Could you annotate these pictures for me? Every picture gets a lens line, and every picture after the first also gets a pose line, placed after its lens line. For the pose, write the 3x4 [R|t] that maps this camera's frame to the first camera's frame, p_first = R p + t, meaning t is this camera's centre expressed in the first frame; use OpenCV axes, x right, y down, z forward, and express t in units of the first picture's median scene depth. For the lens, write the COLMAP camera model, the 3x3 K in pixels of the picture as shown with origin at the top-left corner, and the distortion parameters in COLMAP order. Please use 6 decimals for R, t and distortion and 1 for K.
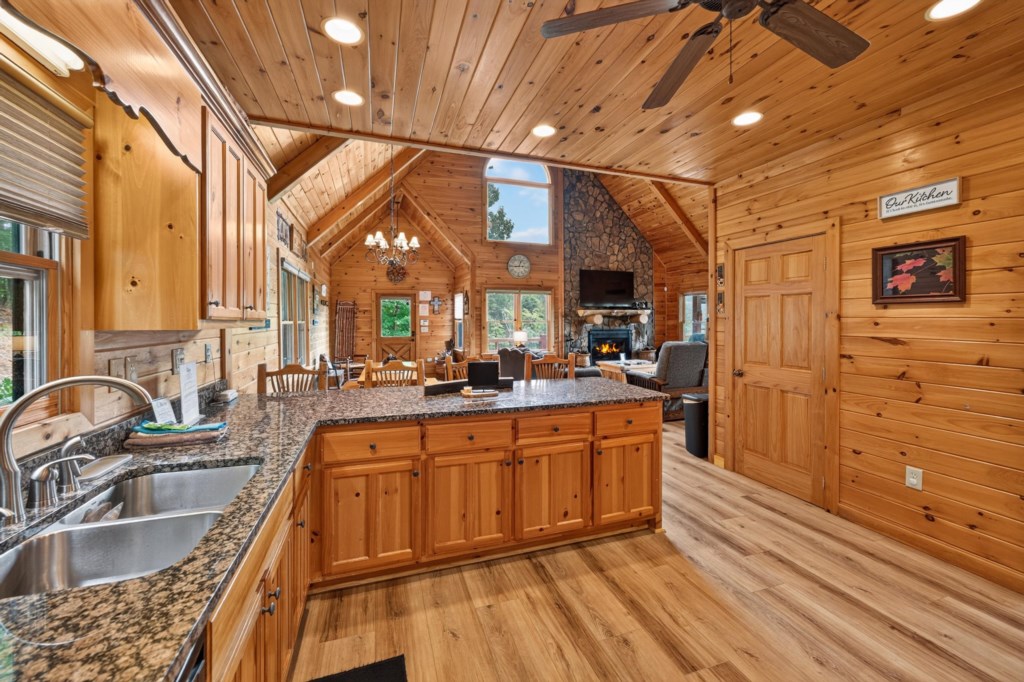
lens RADIAL K [[420.3, 0, 538.4], [0, 420.3, 319.9], [0, 0, 1]] dist [-0.007323, 0.004619]
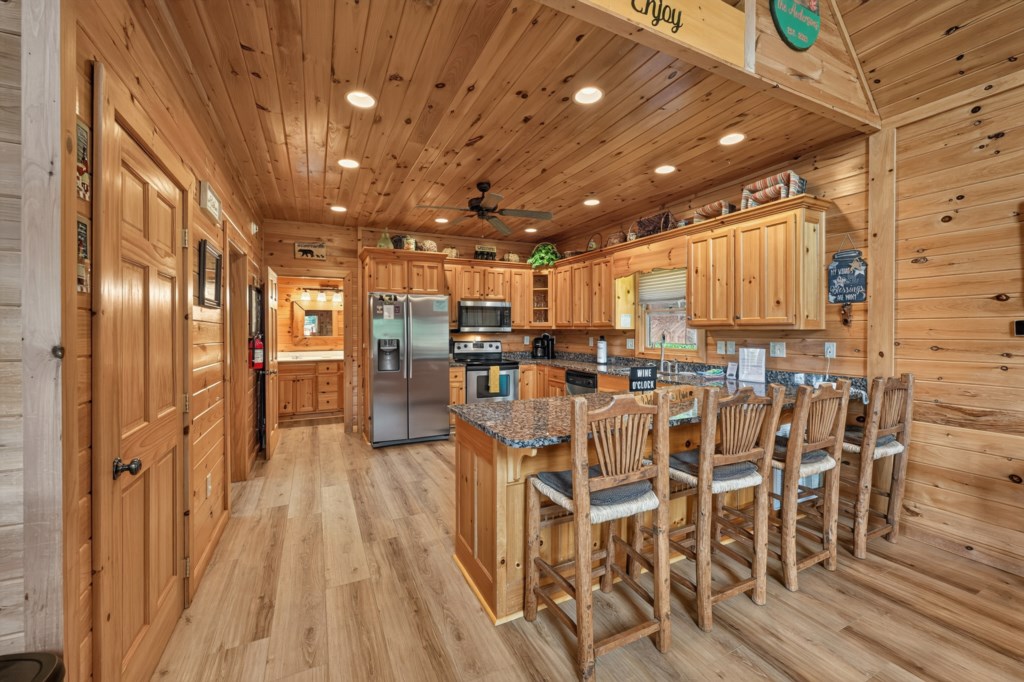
lens RADIAL K [[407.1, 0, 517.4], [0, 407.1, 329.0], [0, 0, 1]] dist [-0.003814, 0.002254]
pose [[-0.996373, -0.001107, -0.085085, 0.068096], [-0.000396, 0.999965, -0.008367, 0.002823], [0.085091, -0.008303, -0.996339, 0.551105]]
